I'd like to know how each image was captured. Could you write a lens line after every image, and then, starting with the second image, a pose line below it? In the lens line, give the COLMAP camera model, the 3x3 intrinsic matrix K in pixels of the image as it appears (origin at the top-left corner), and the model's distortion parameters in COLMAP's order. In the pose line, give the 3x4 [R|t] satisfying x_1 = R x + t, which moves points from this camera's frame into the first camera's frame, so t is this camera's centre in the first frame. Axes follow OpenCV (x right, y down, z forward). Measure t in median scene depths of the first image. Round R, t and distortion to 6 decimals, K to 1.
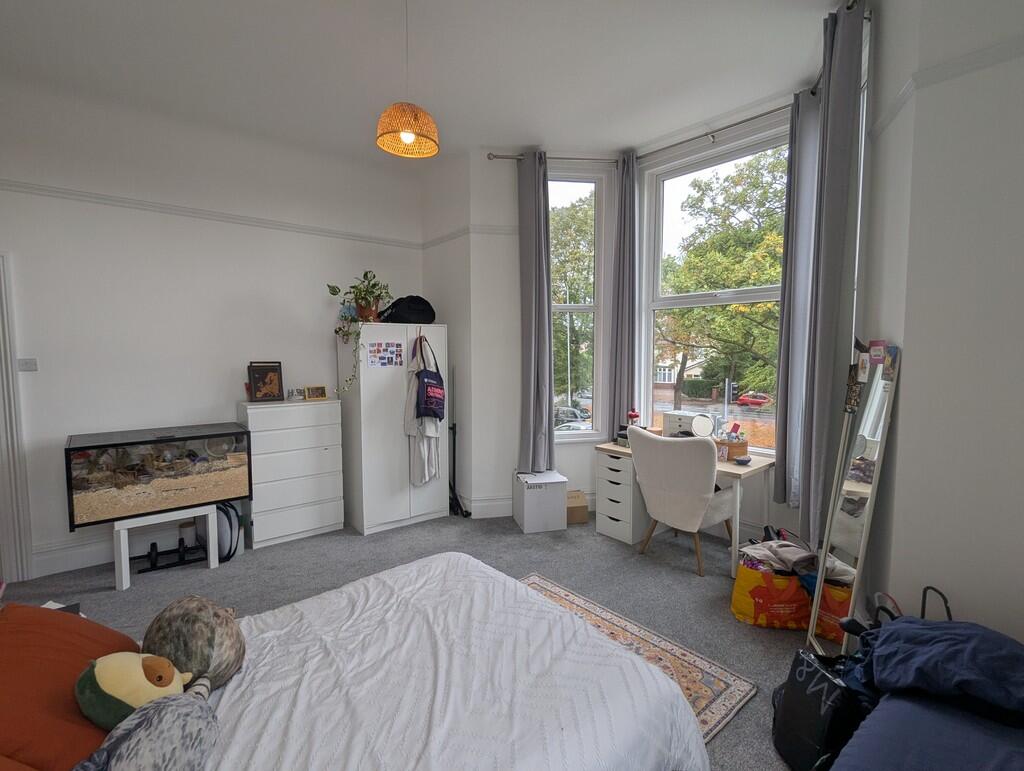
lens RADIAL K [[484.3, 0, 512.8], [0, 484.3, 385.3], [0, 0, 1]] dist [0.001879, 0.000876]
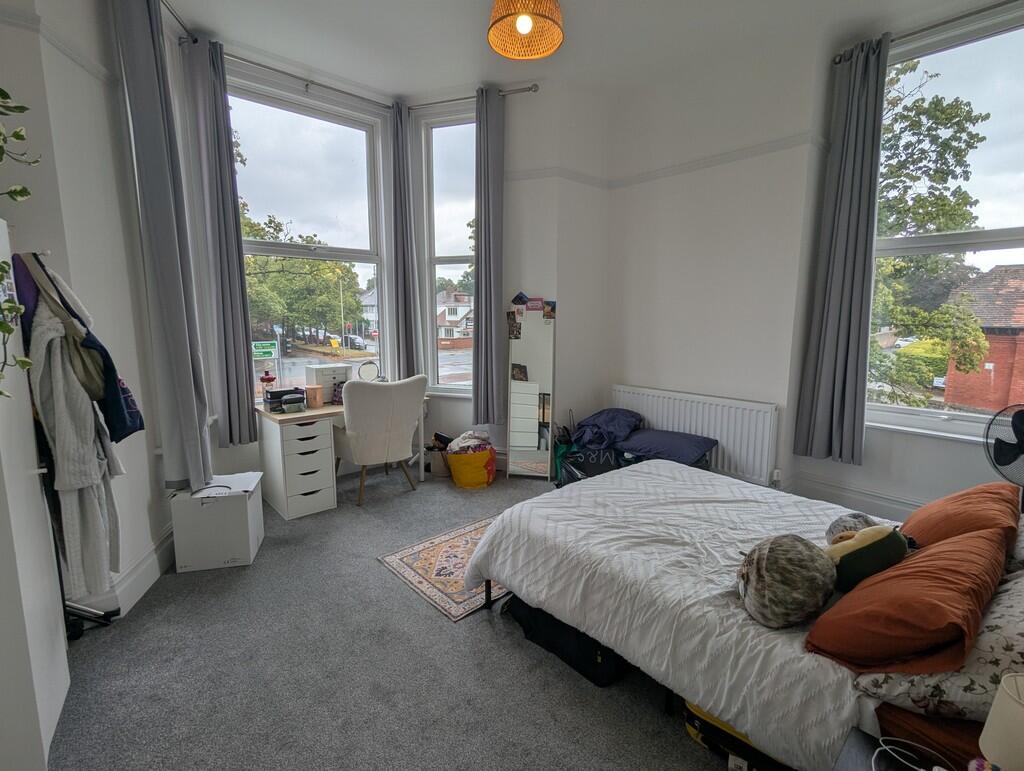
lens RADIAL K [[484.3, 0, 513.2], [0, 484.3, 384.3], [0, 0, 1]] dist [0.001879, 0.000876]
pose [[-0.041548, -0.137078, 0.989689, -0.676526], [0.073276, 0.987458, 0.139845, -0.017318], [-0.996446, 0.078331, -0.030983, 0.666247]]
